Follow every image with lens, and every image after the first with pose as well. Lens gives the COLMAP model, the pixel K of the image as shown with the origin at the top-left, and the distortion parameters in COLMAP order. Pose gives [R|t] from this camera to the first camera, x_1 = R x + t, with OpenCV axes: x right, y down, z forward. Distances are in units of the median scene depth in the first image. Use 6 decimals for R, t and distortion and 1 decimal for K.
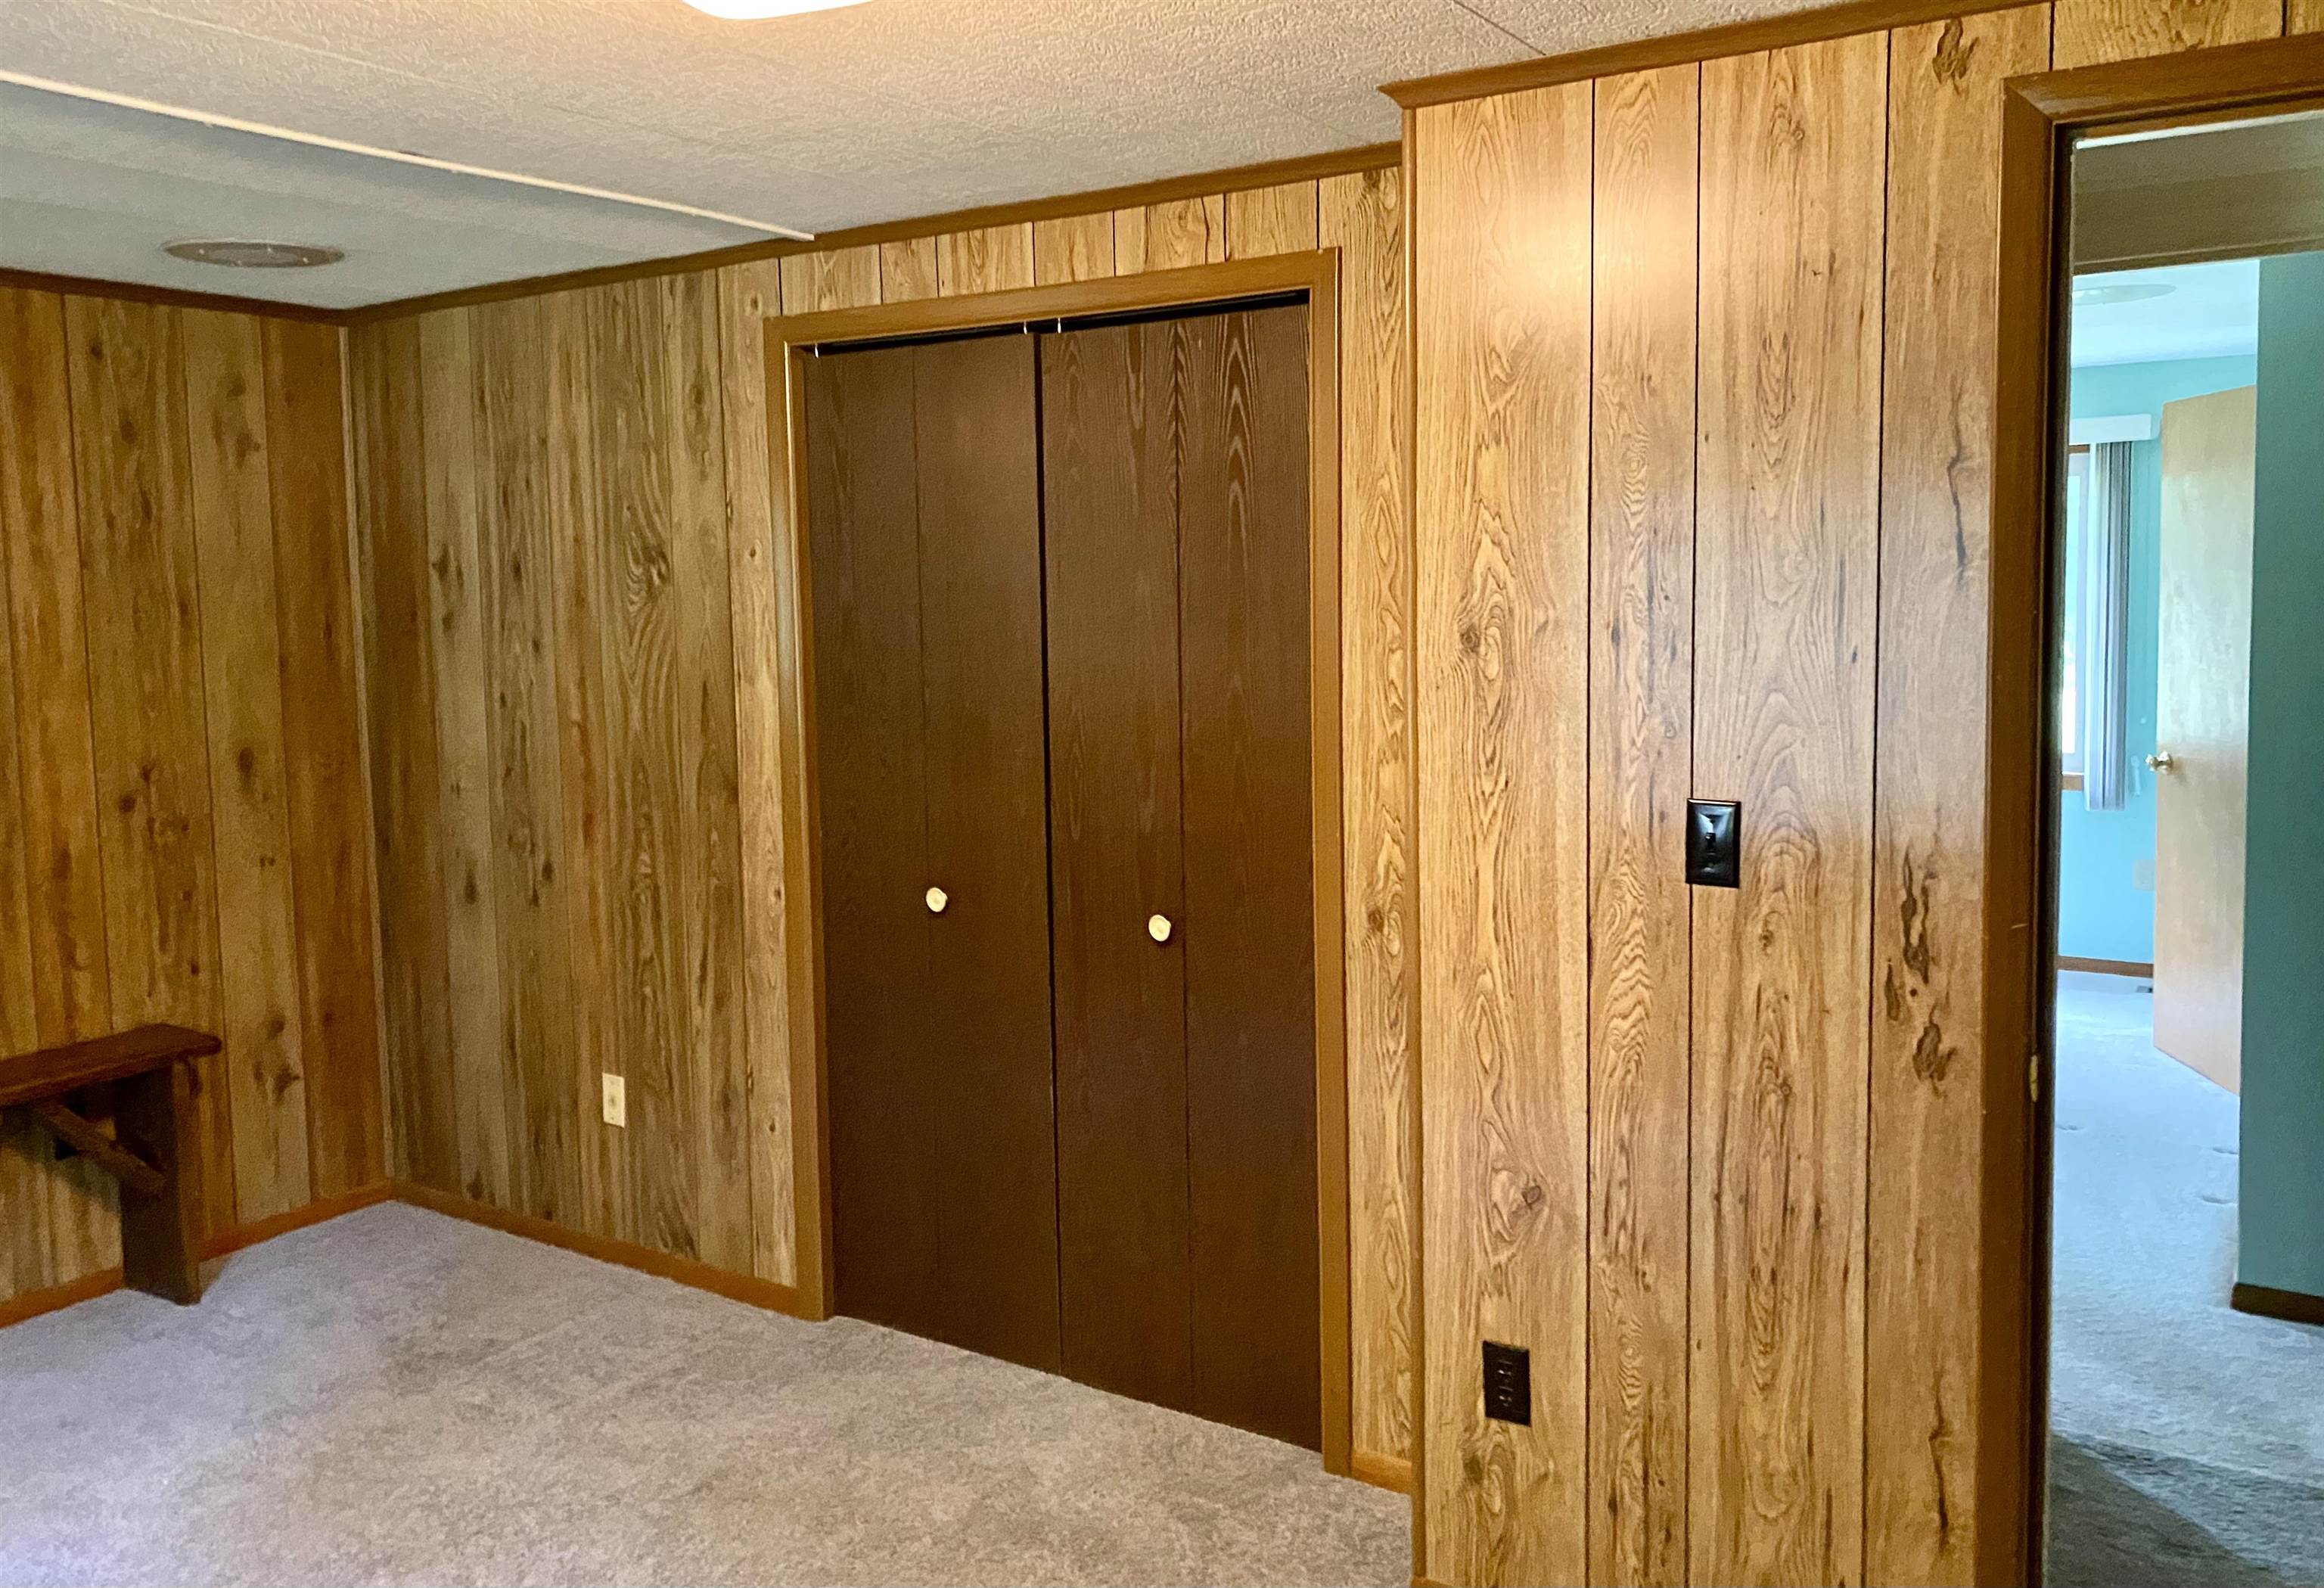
lens RADIAL K [[1829.7, 0, 1137.6], [0, 1829.7, 717.4], [0, 0, 1]] dist [0.012019, -0.000149]
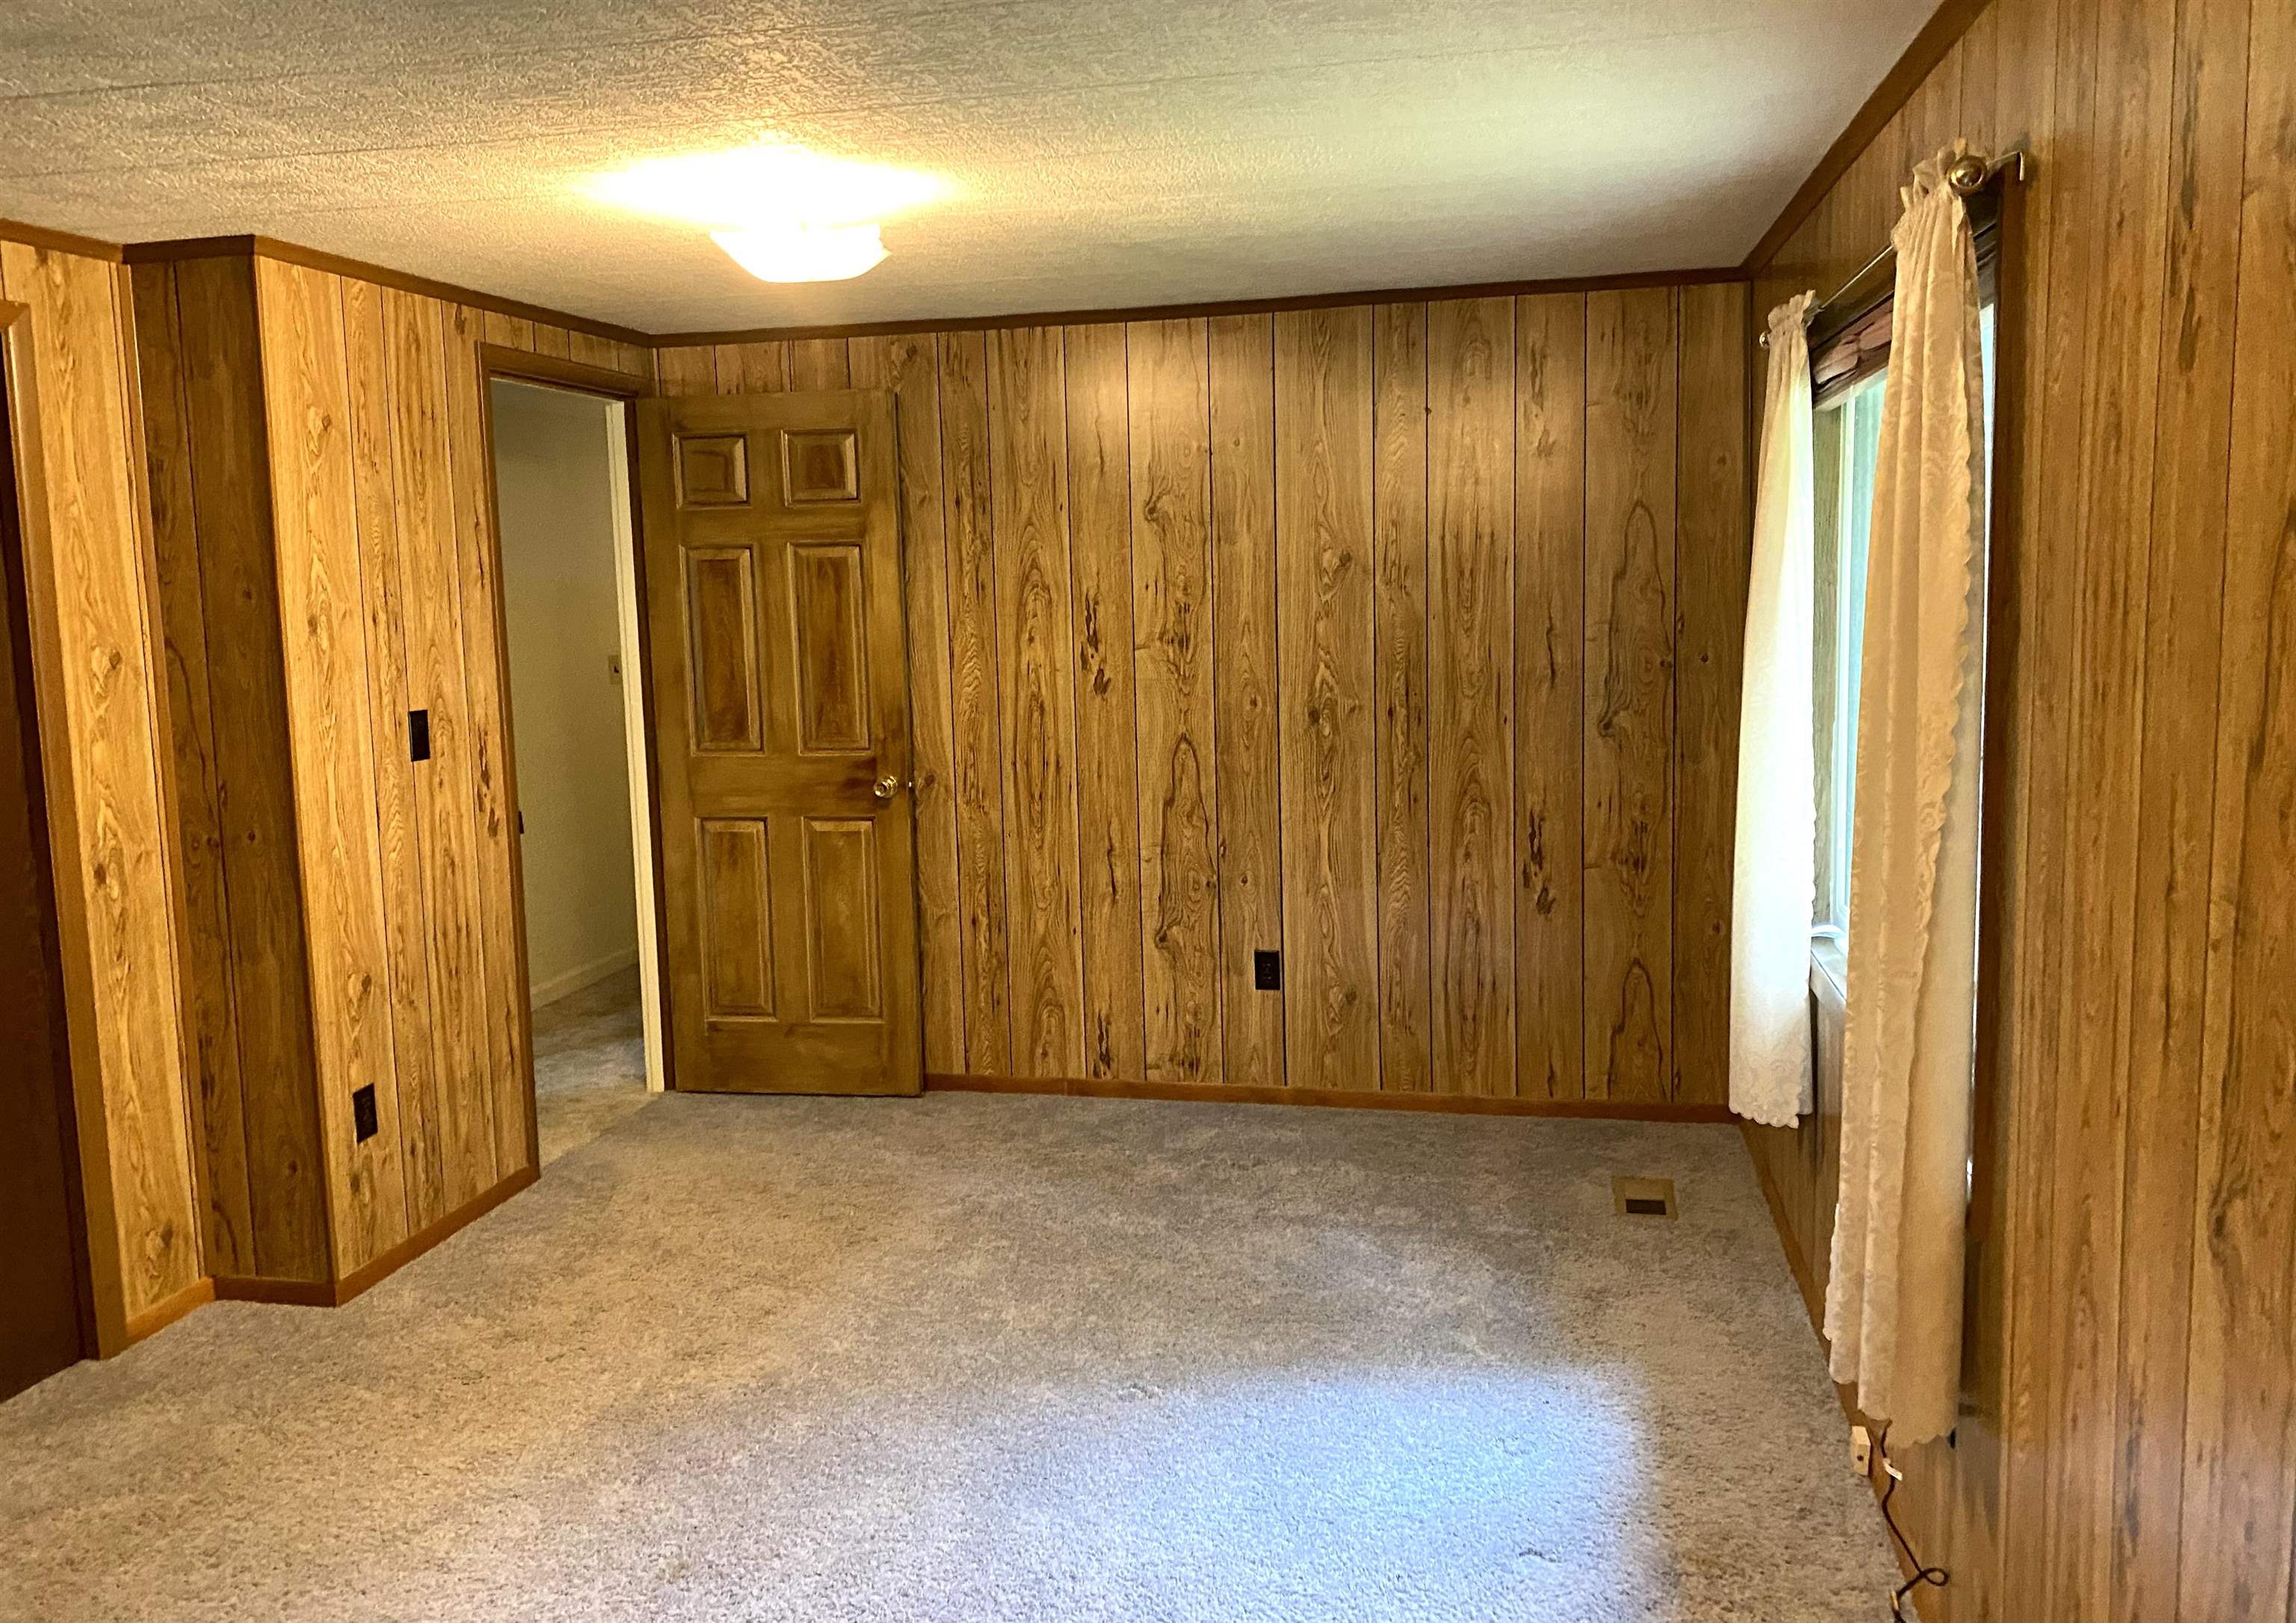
lens RADIAL K [[1862.9, 0, 1147.4], [0, 1862.9, 807.4], [0, 0, 1]] dist [-0.001831, -0.002772]
pose [[-0.378106, -0.092460, 0.921134, -1.541684], [0.103491, 0.984542, 0.141306, -0.041670], [-0.919960, 0.148757, -0.362692, 0.984212]]
